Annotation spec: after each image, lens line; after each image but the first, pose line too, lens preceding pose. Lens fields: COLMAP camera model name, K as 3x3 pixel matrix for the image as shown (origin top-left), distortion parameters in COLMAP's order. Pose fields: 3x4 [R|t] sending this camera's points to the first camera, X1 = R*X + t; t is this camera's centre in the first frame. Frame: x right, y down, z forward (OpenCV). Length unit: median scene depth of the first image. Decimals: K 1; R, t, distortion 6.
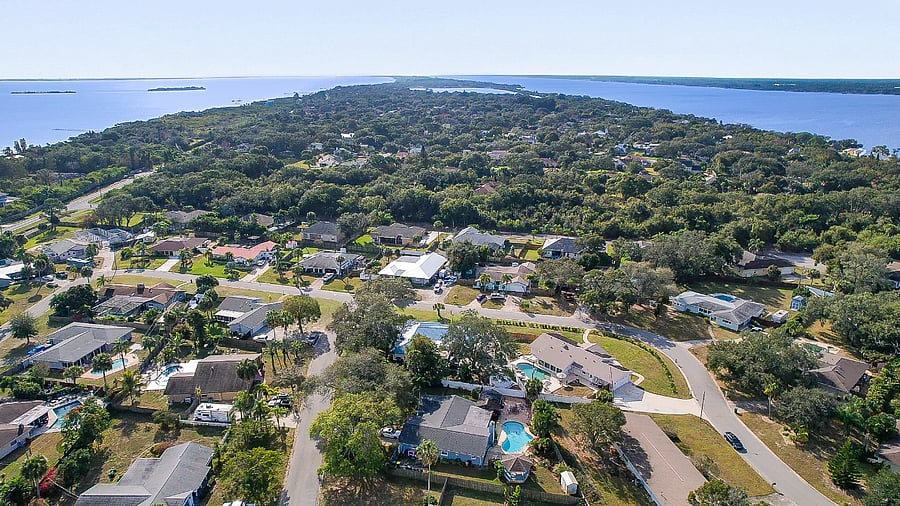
lens RADIAL K [[573.5, 0, 447.0], [0, 573.5, 256.1], [0, 0, 1]] dist [-0.035775, 0.010389]
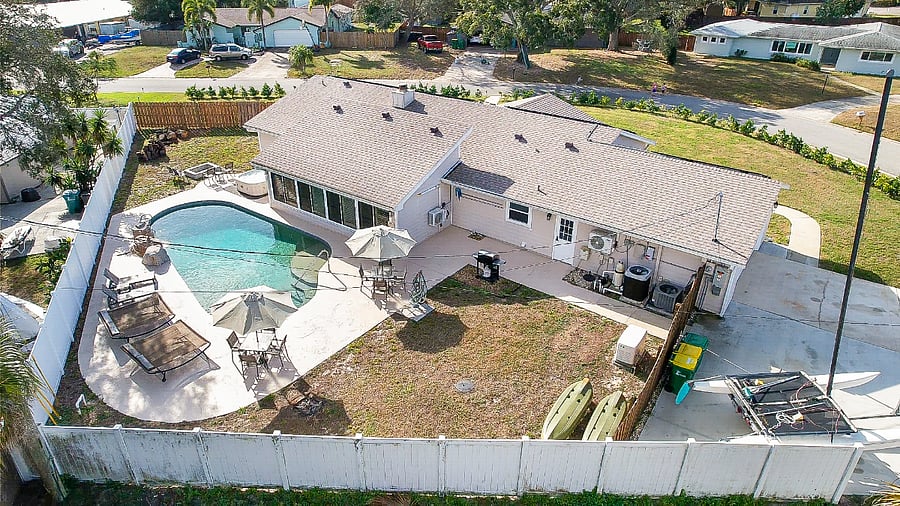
lens RADIAL K [[573.5, 0, 444.0], [0, 573.5, 253.7], [0, 0, 1]] dist [-0.035775, 0.010389]
pose [[0.975098, -0.103123, 0.196338, 0.139459], [0.065263, 0.979542, 0.190363, 0.137863], [-0.211953, -0.172809, 0.961880, 0.637871]]
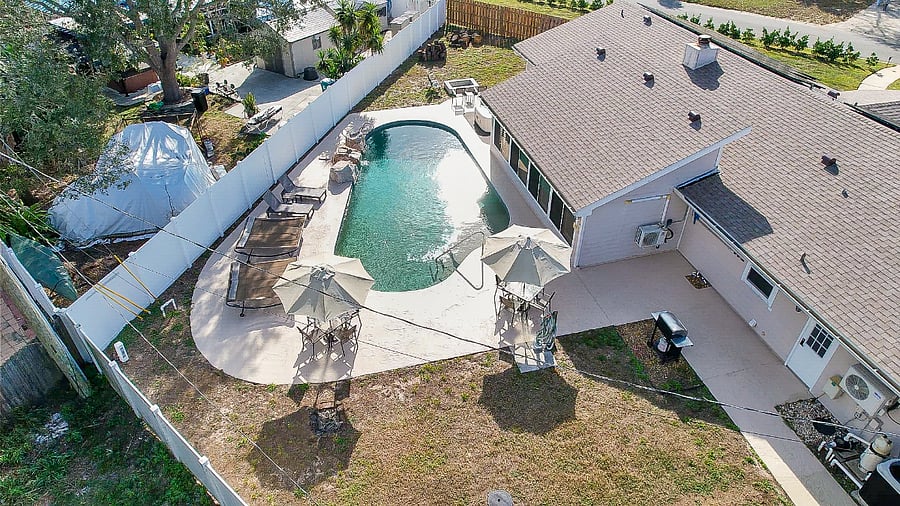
lens RADIAL K [[573.5, 0, 446.0], [0, 573.5, 249.5], [0, 0, 1]] dist [-0.035775, 0.010389]
pose [[0.905117, 0.258909, -0.337238, 0.166560], [-0.132666, 0.925583, 0.354537, 0.127378], [0.403934, -0.276157, 0.872109, 0.669157]]
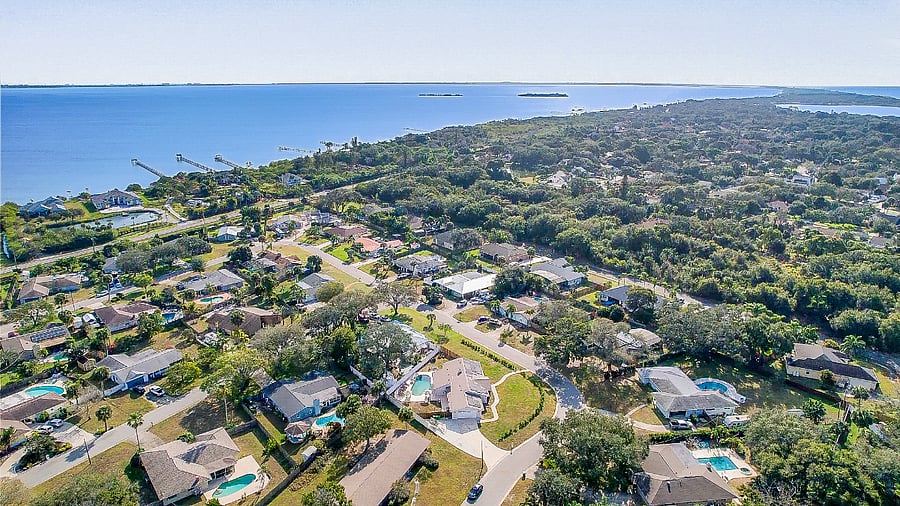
lens RADIAL K [[573.5, 0, 450.1], [0, 573.5, 252.4], [0, 0, 1]] dist [-0.035775, 0.010389]
pose [[0.815336, 0.174220, -0.552154, 0.612315], [-0.183727, 0.982218, 0.038618, -0.087999], [0.549064, 0.069959, 0.832847, 0.038011]]
